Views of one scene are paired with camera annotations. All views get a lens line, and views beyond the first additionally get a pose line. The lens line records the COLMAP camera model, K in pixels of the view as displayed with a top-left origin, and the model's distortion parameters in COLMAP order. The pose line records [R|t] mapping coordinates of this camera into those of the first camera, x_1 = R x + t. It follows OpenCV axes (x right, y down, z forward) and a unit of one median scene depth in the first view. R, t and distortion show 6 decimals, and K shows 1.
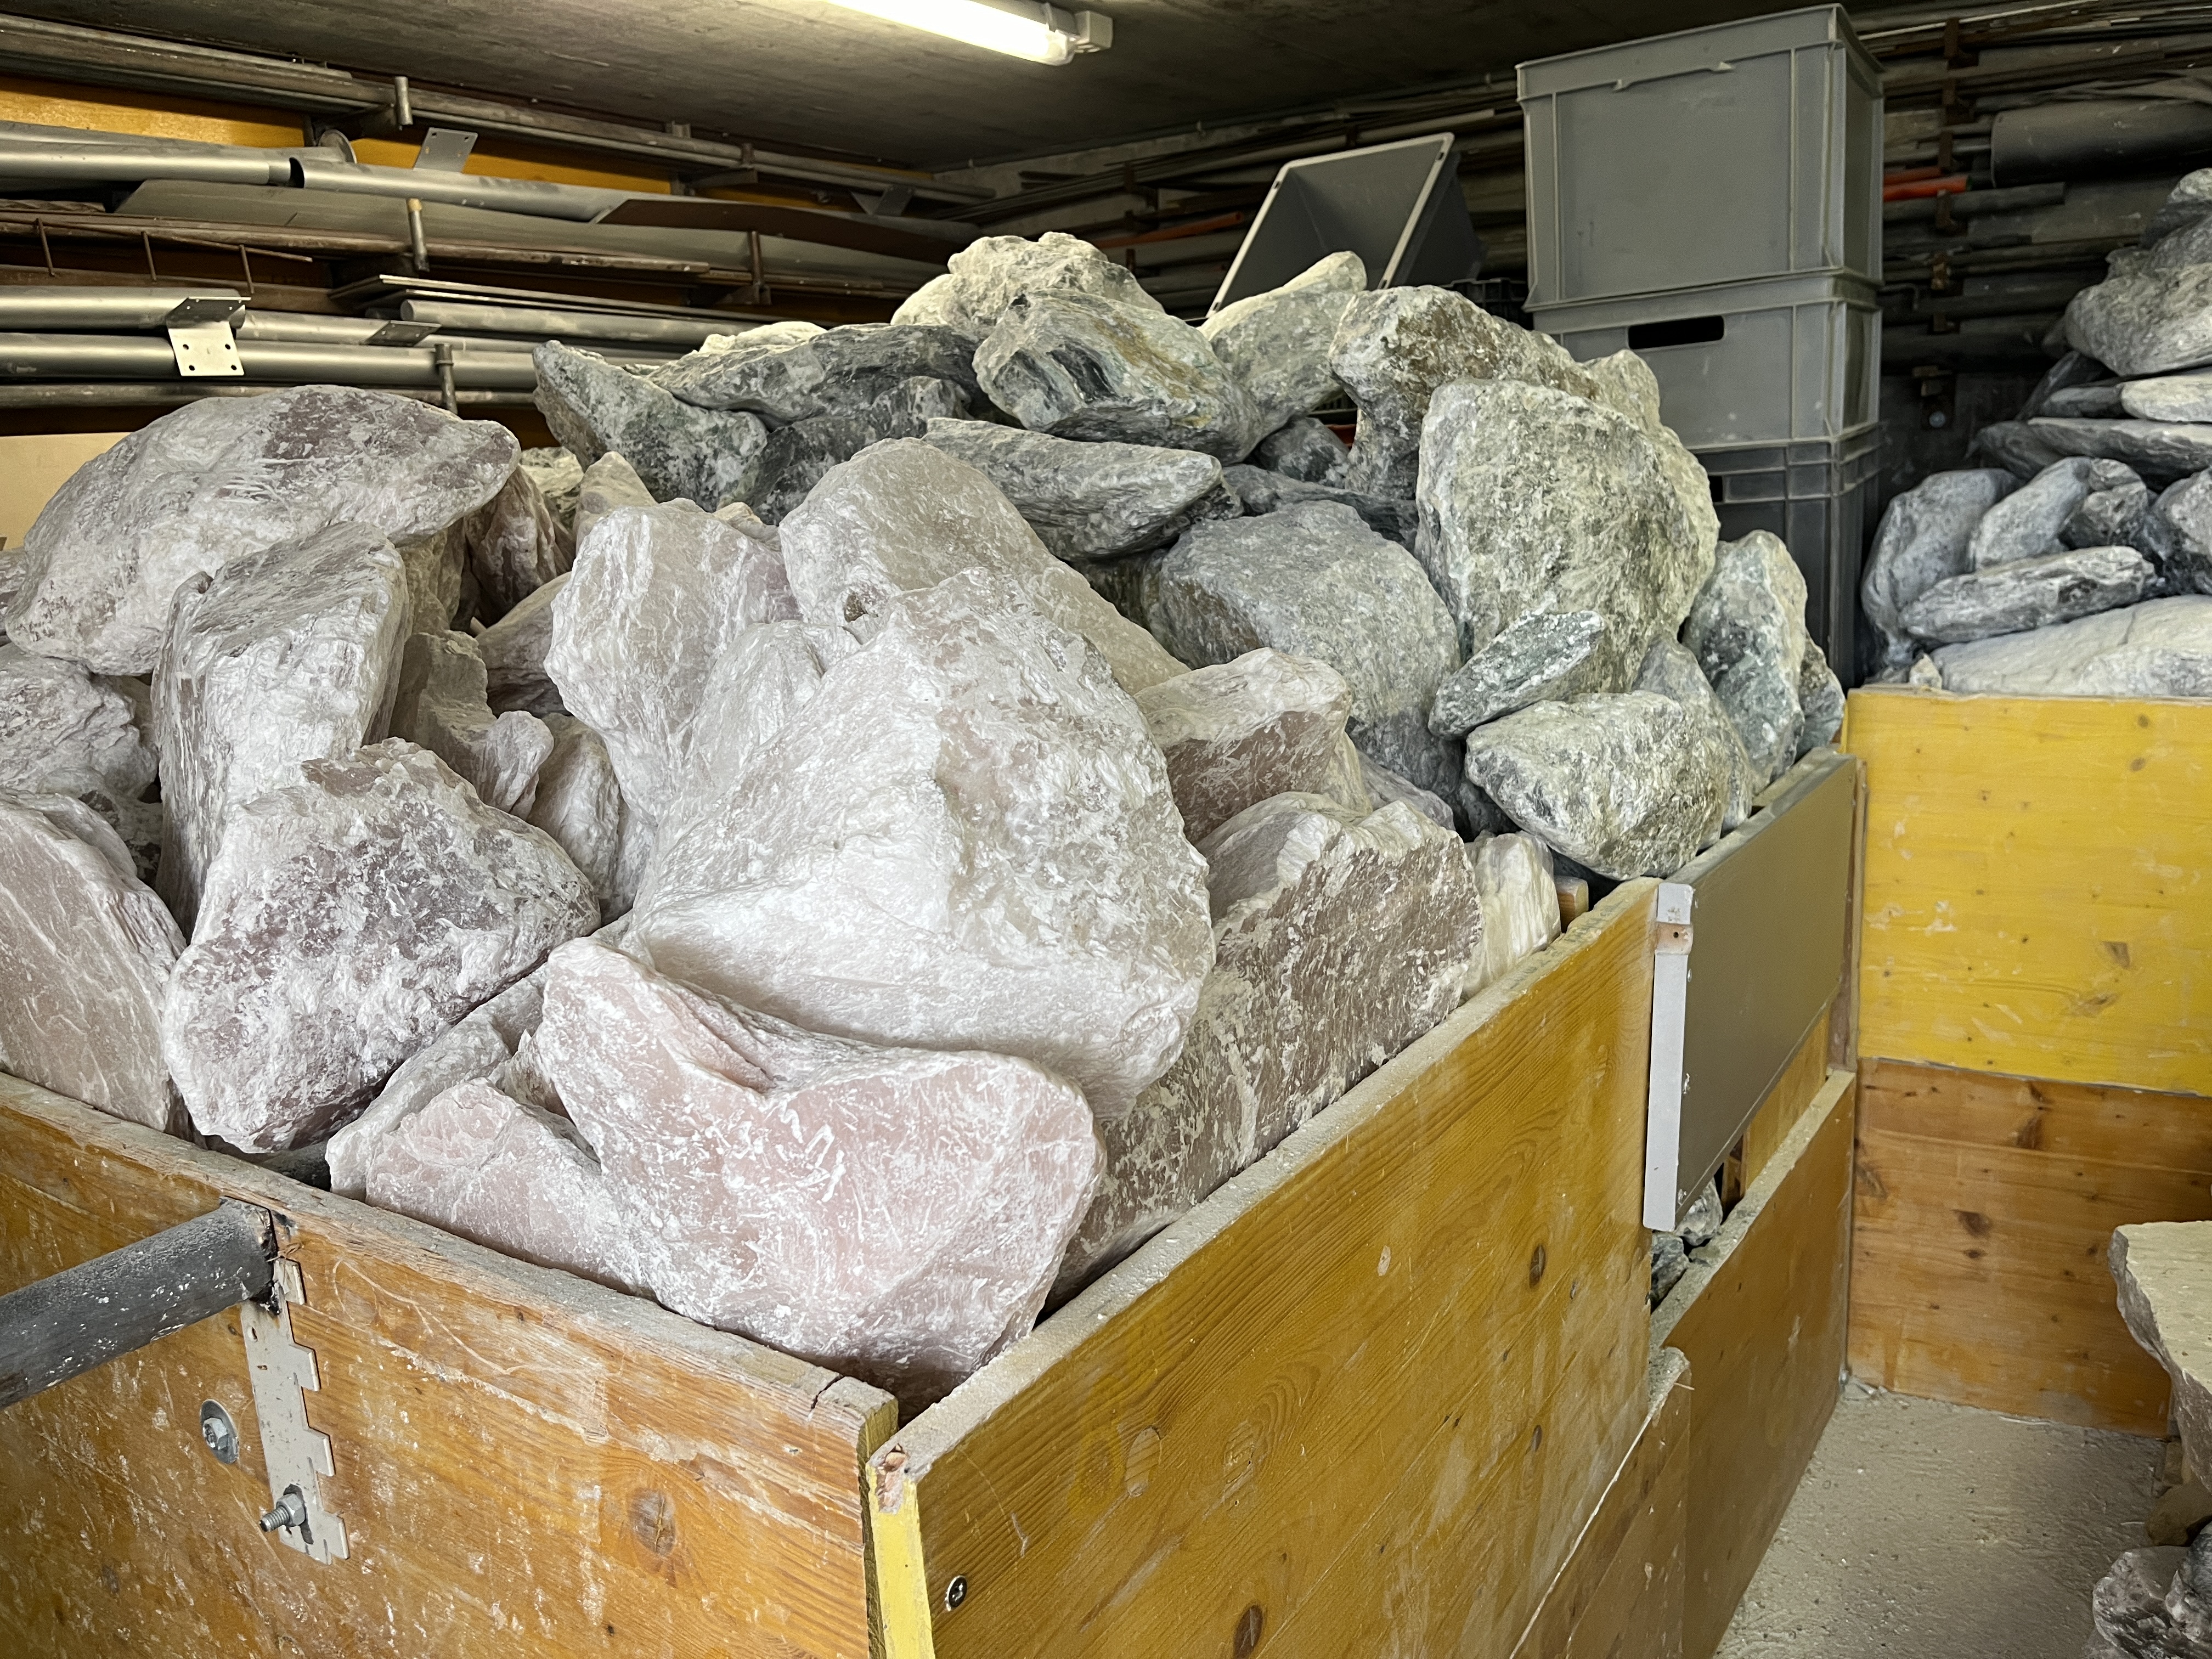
lens RADIAL K [[1647.2, 0, 1106.0], [0, 1647.2, 829.5], [0, 0, 1]] dist [0.085258, -0.115900]
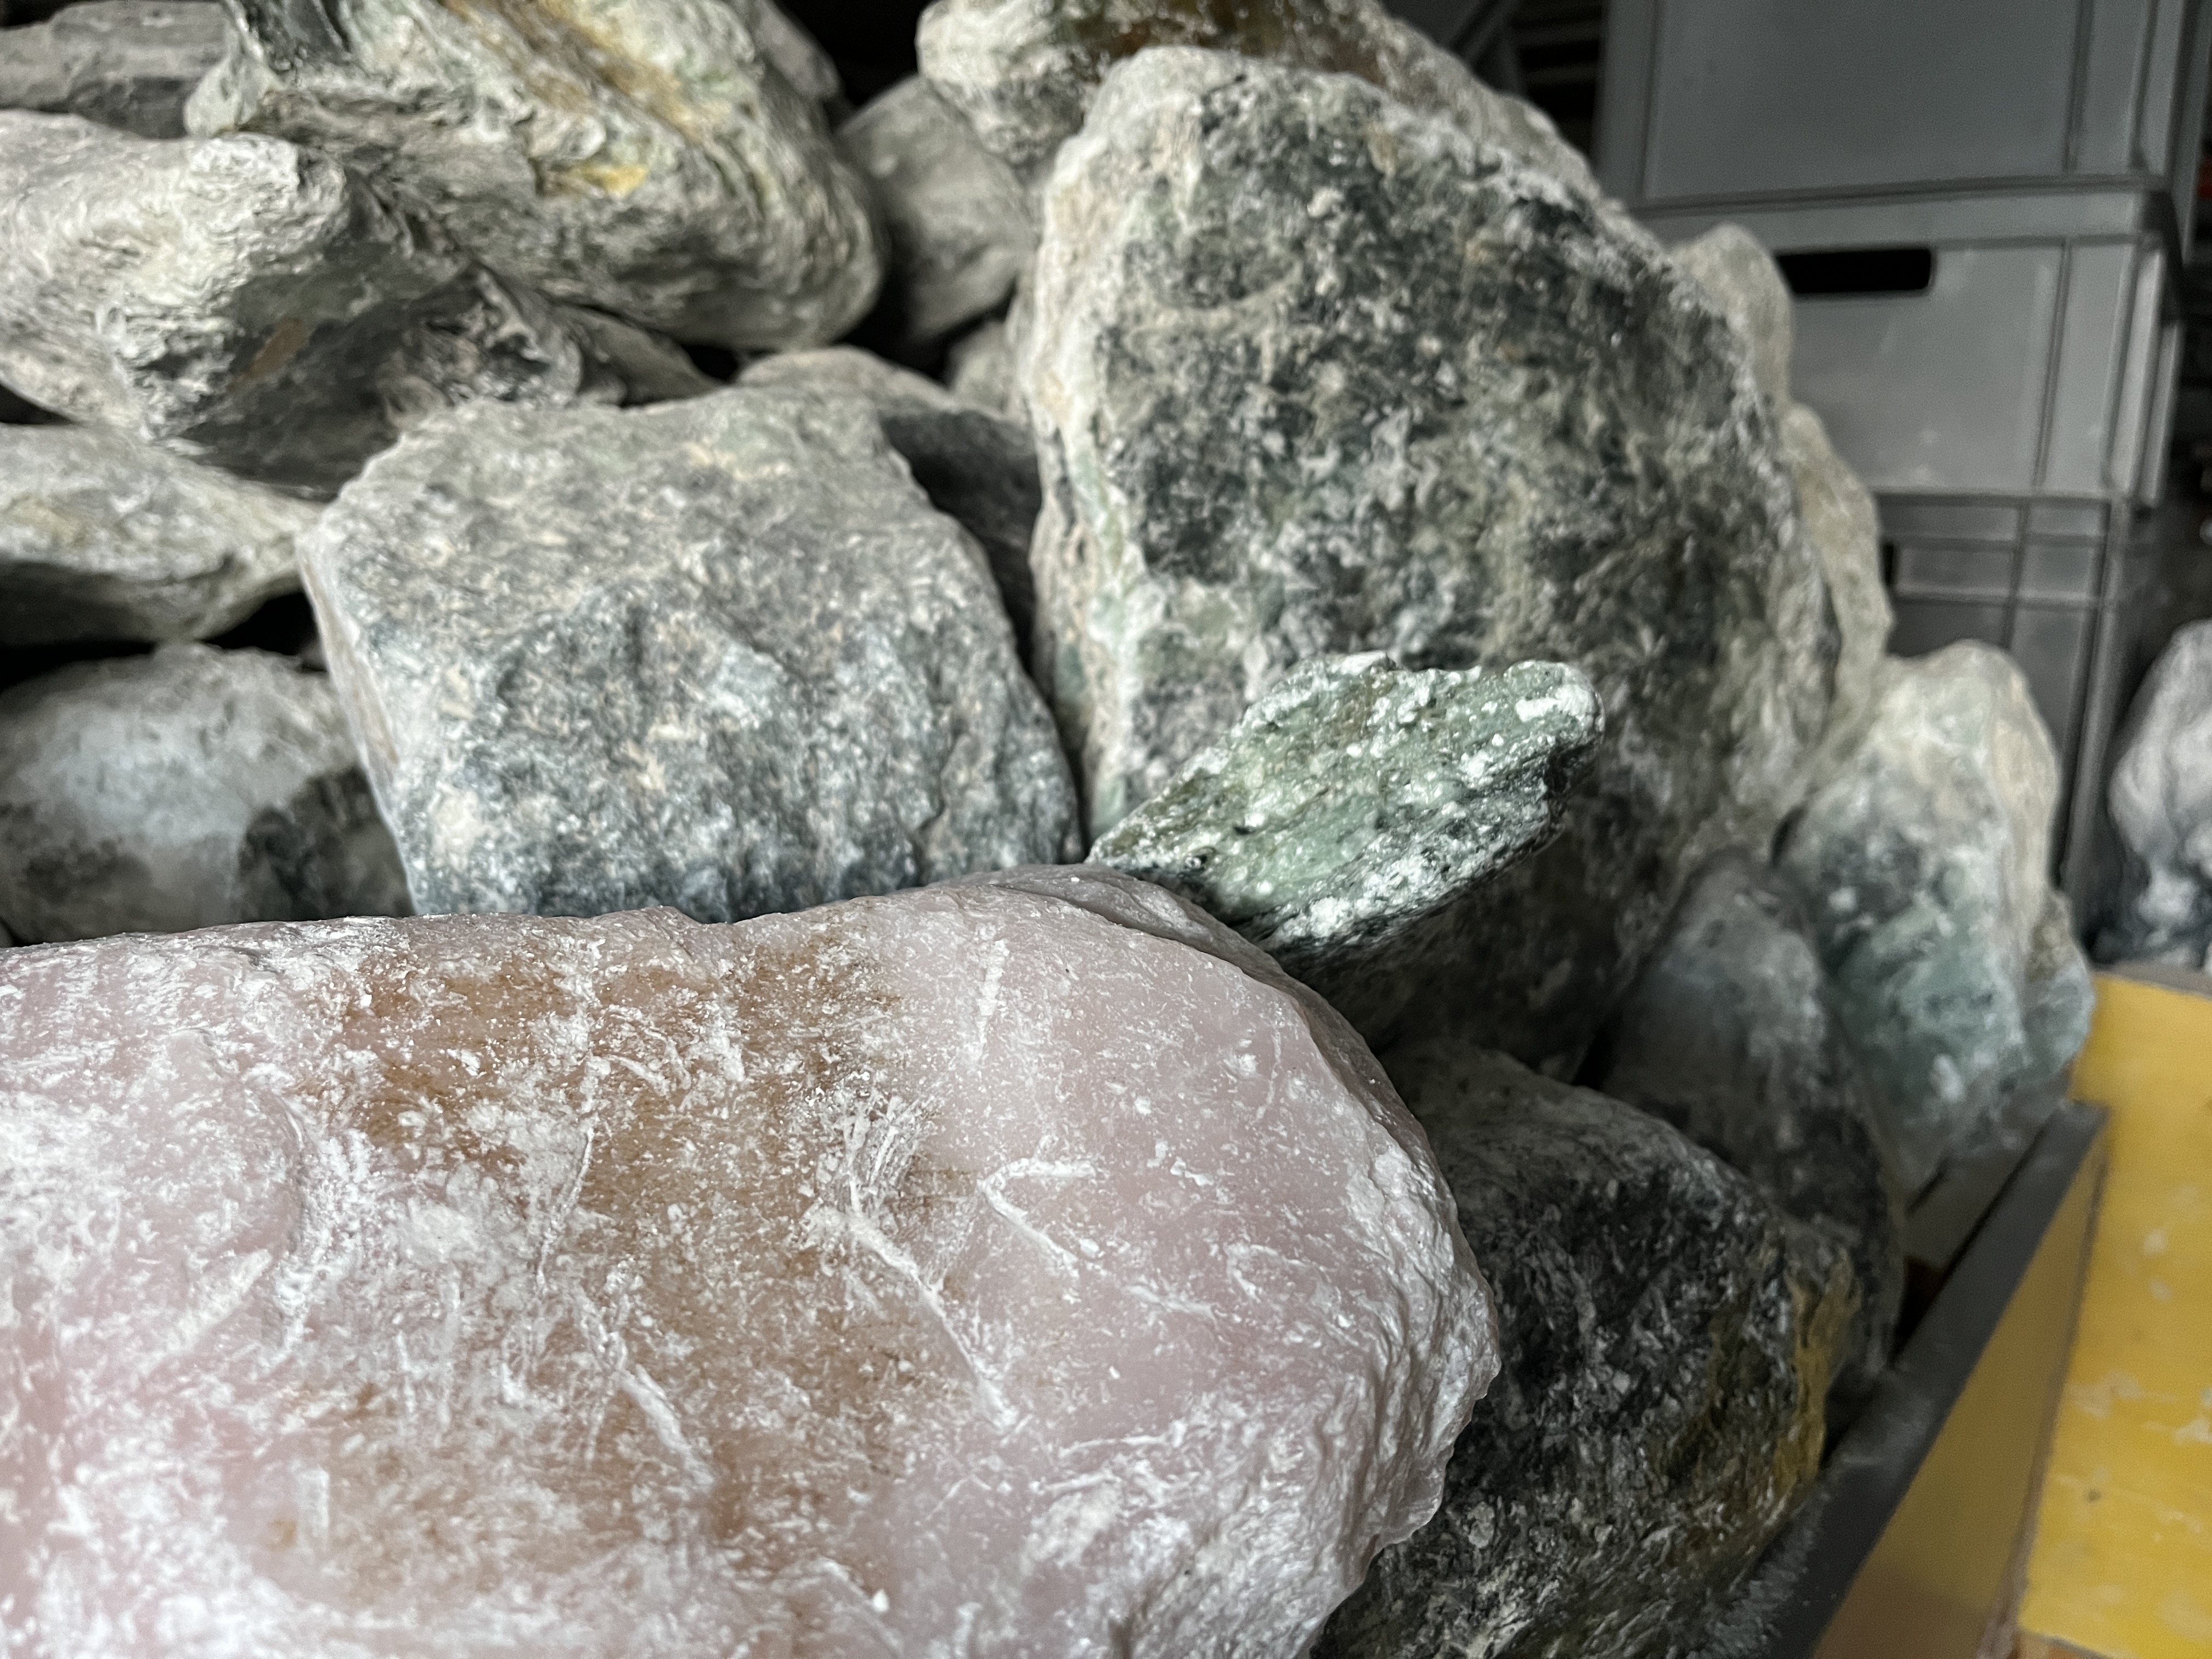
lens RADIAL K [[1641.7, 0, 1156.4], [0, 1641.7, 837.0], [0, 0, 1]] dist [0.075985, -0.123071]
pose [[0.991616, 0.125111, -0.032319, 0.215799], [-0.126108, 0.991535, -0.030902, -0.095162], [0.028179, 0.034718, 0.999000, 0.613345]]
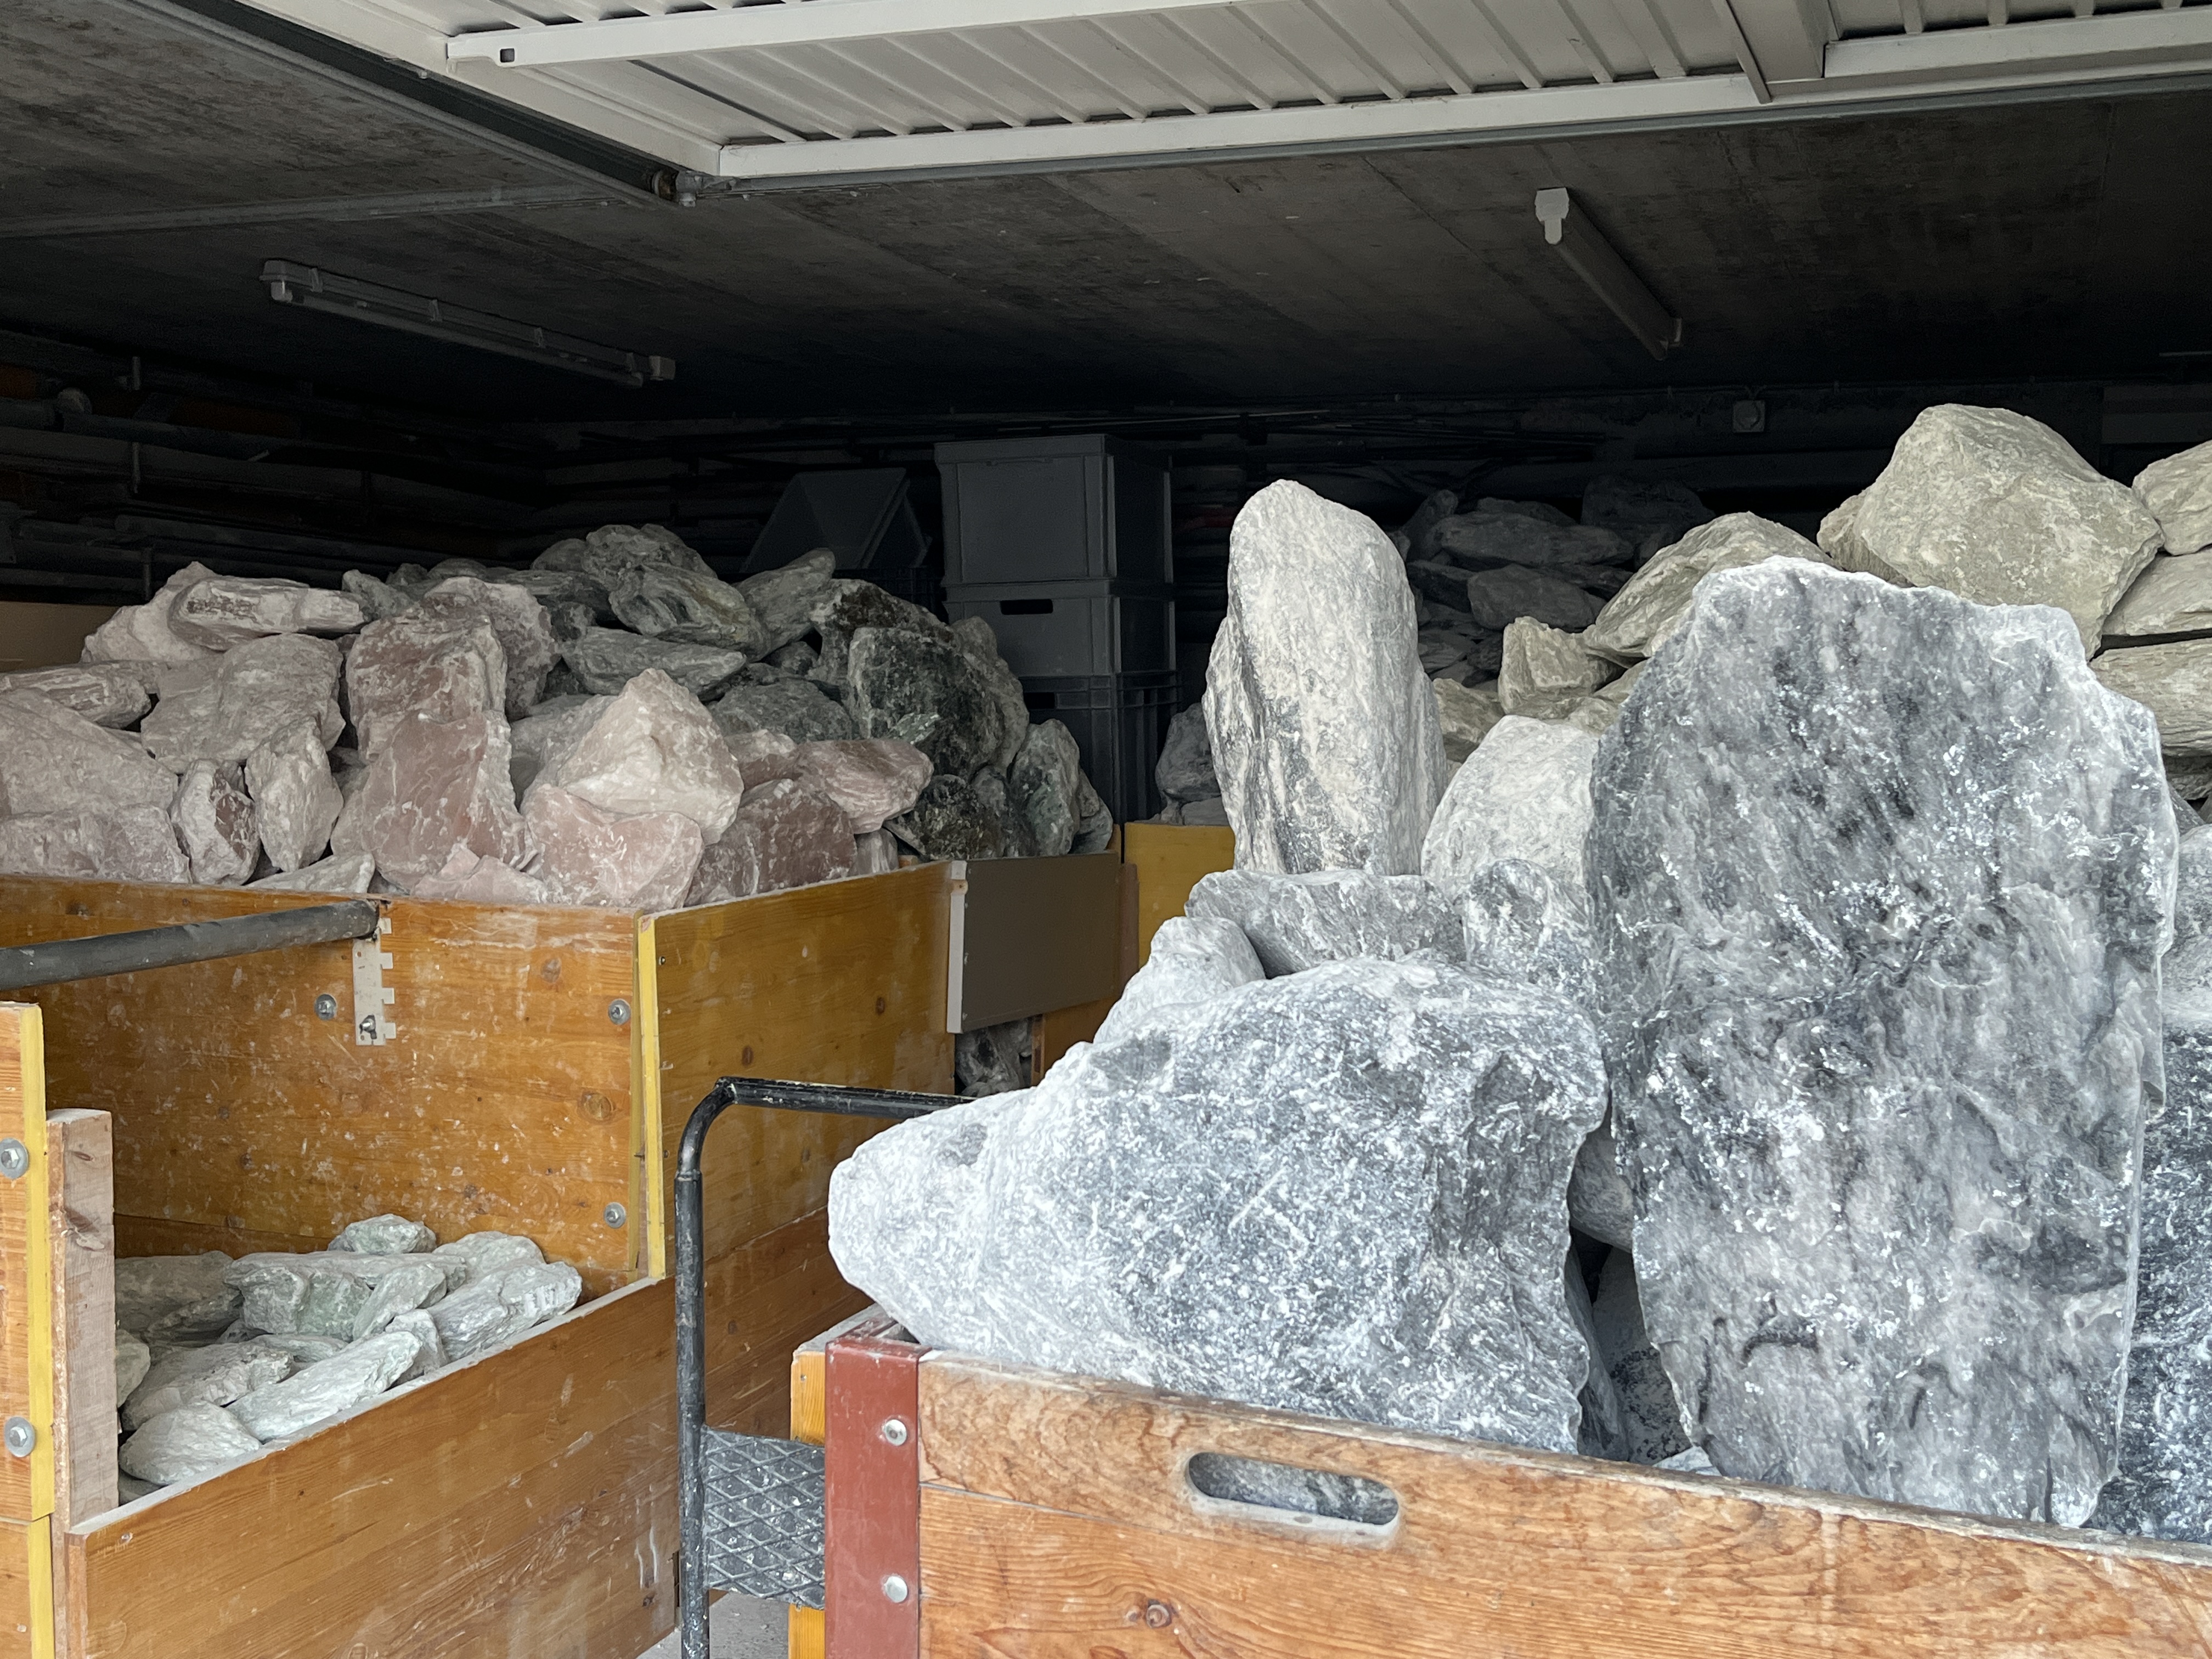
lens RADIAL K [[2266.6, 0, 1106.0], [0, 2266.6, 829.5], [0, 0, 1]] dist [0.164324, -0.341824]
pose [[0.973376, 0.039124, 0.225851, -0.112334], [-0.000255, 0.985510, -0.169619, 0.409525], [-0.229214, 0.165046, 0.959281, -1.550855]]
